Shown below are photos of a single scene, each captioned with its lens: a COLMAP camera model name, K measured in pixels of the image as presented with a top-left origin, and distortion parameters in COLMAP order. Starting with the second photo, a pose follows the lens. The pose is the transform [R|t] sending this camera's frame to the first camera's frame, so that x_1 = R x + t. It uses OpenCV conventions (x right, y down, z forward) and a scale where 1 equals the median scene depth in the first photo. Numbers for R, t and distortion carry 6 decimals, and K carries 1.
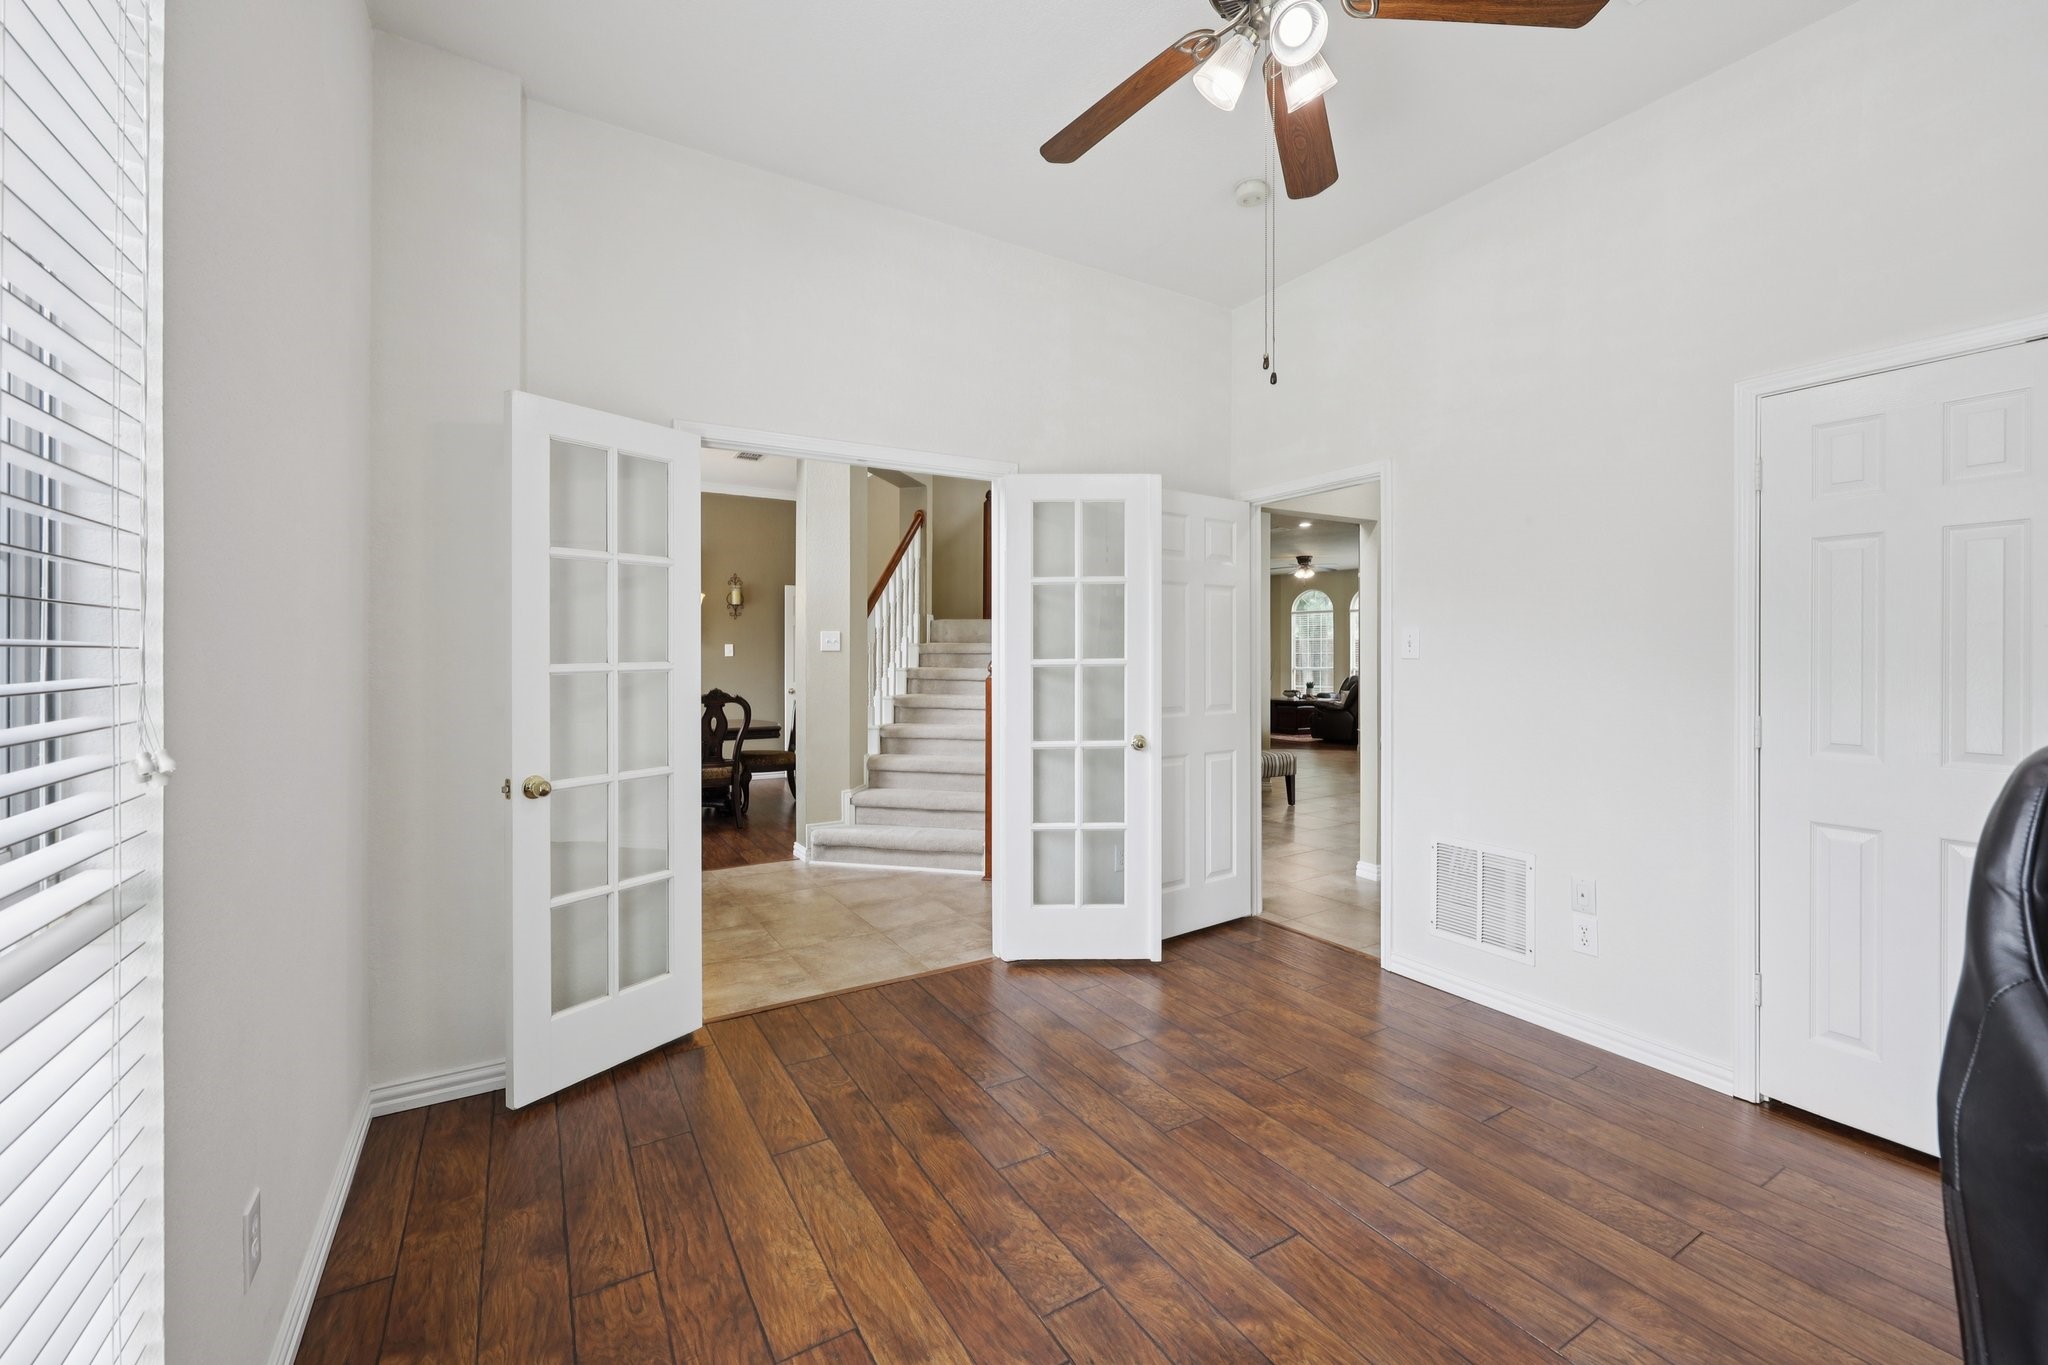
lens RADIAL K [[833.5, 0, 1037.8], [0, 833.5, 660.8], [0, 0, 1]] dist [0.008051, -0.001003]
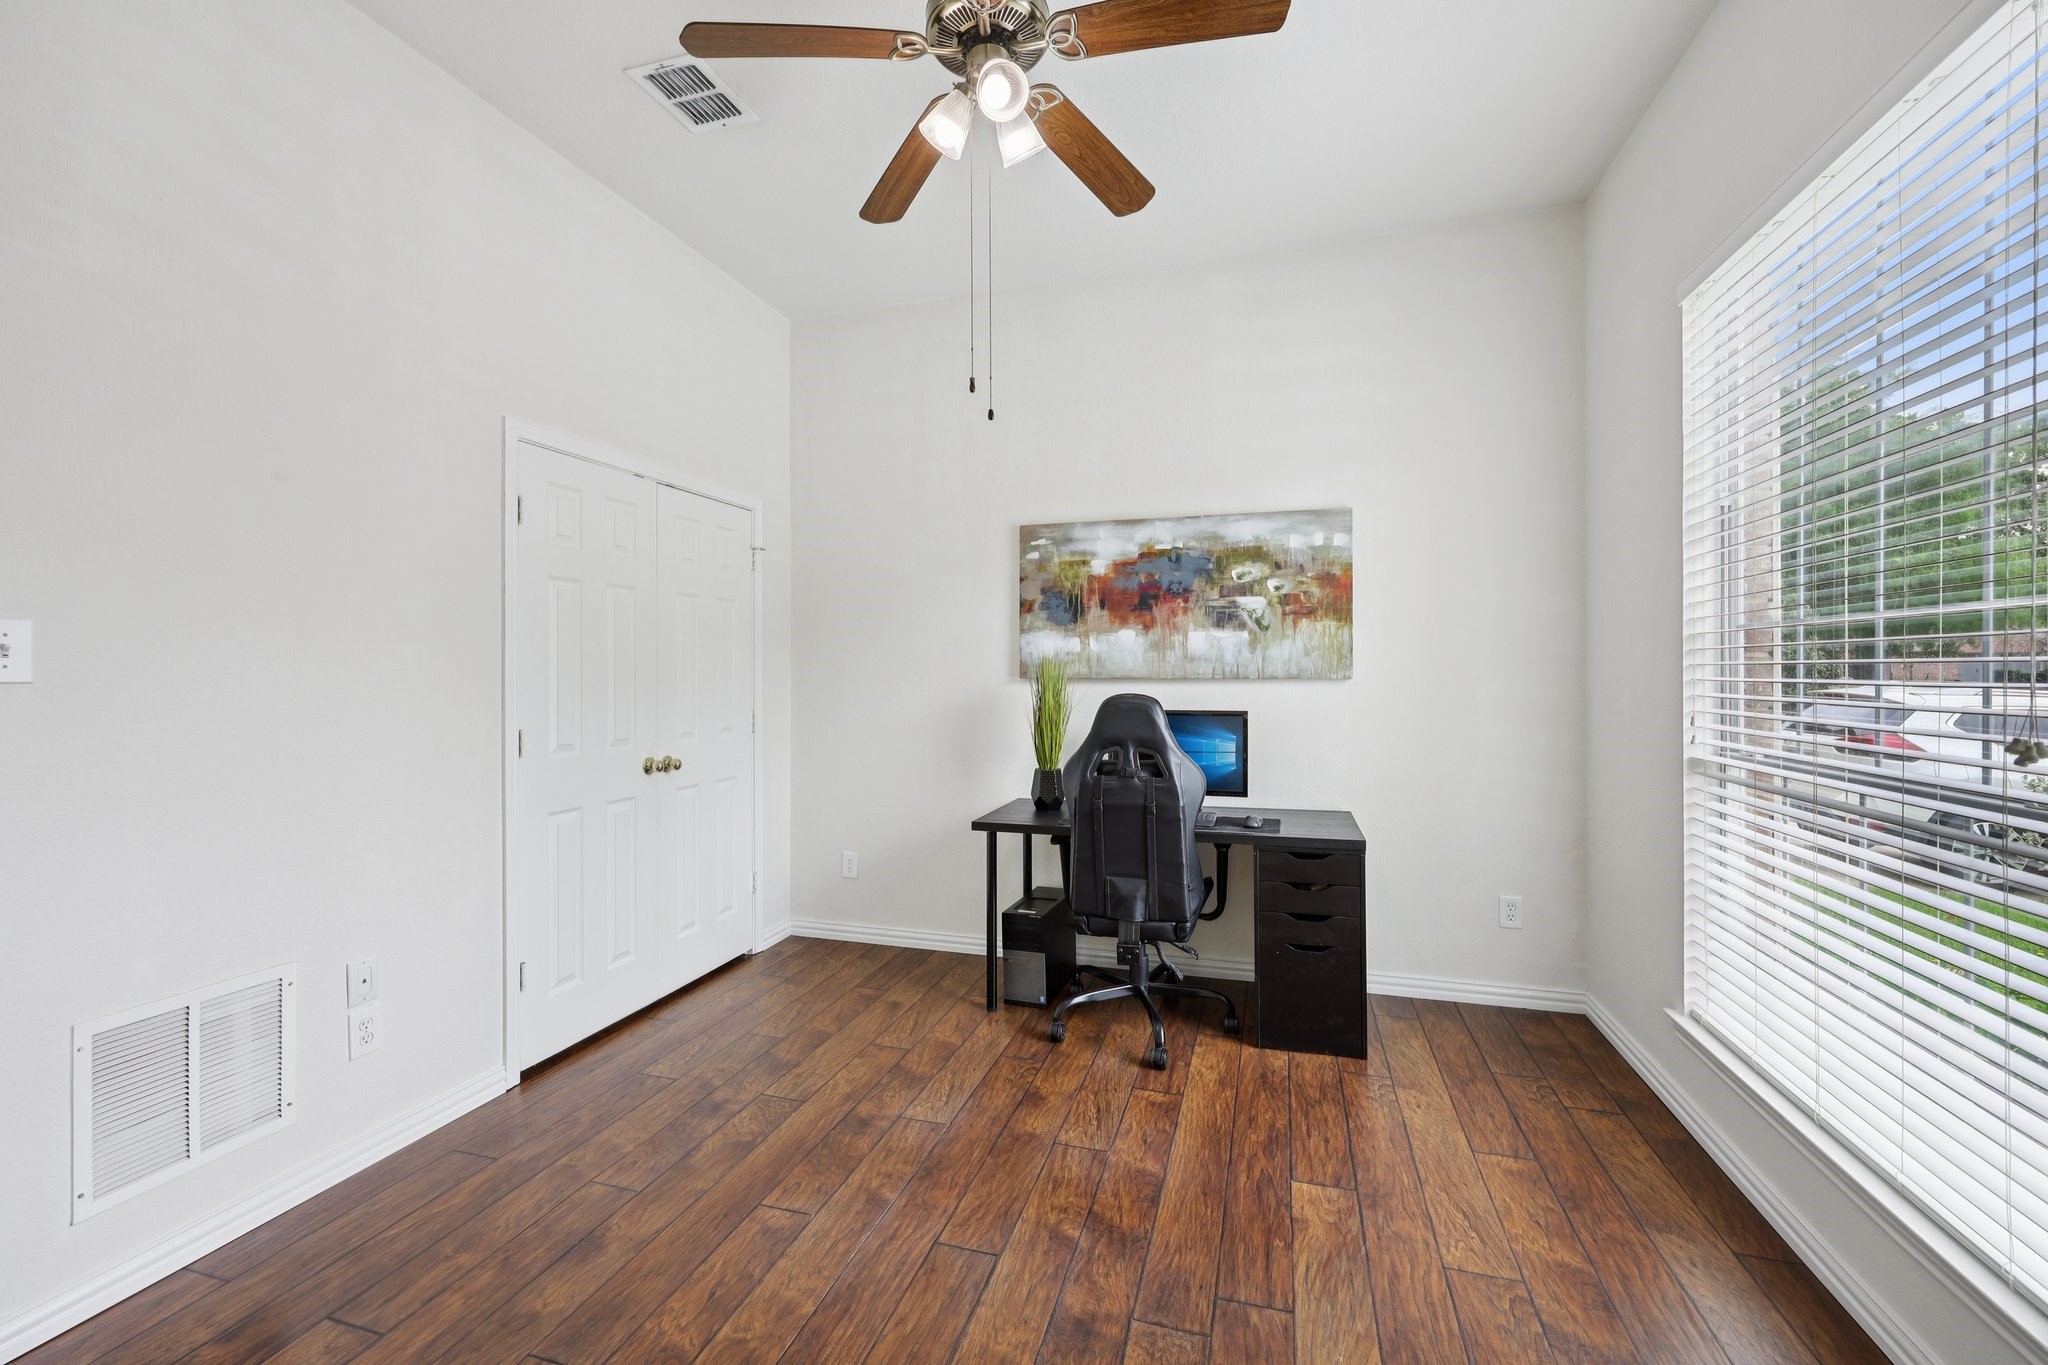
lens RADIAL K [[833.5, 0, 1032.4], [0, 833.5, 677.1], [0, 0, 1]] dist [0.008051, -0.001003]
pose [[-0.664085, -0.002080, 0.747654, -0.507530], [0.007787, 0.999923, 0.009699, -0.008479], [-0.747616, 0.012263, -0.664018, 1.533286]]
